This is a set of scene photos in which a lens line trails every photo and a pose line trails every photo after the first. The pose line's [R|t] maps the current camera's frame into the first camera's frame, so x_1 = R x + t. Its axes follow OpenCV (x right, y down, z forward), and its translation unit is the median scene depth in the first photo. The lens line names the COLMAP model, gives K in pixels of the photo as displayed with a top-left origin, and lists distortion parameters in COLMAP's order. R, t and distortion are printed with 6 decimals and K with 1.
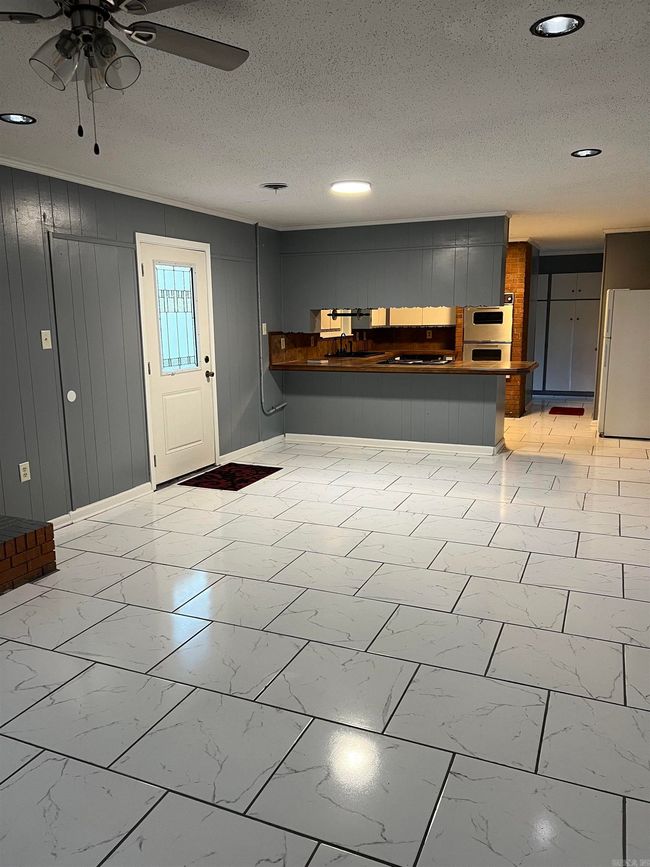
lens RADIAL K [[650.9, 0, 324.7], [0, 650.9, 434.8], [0, 0, 1]] dist [0.017407, -0.001633]
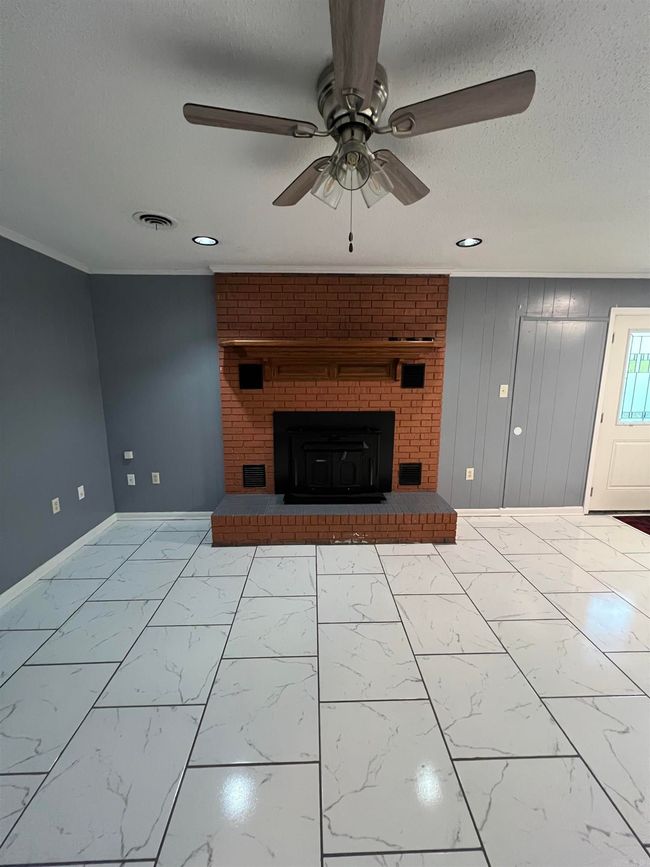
lens RADIAL K [[348.9, 0, 324.9], [0, 348.9, 432.9], [0, 0, 1]] dist [0.001600, -0.000018]
pose [[0.431079, 0.165075, -0.887086, 0.105843], [-0.168615, 0.980542, 0.100528, -0.058460], [0.886420, 0.106241, 0.450526, 0.269793]]
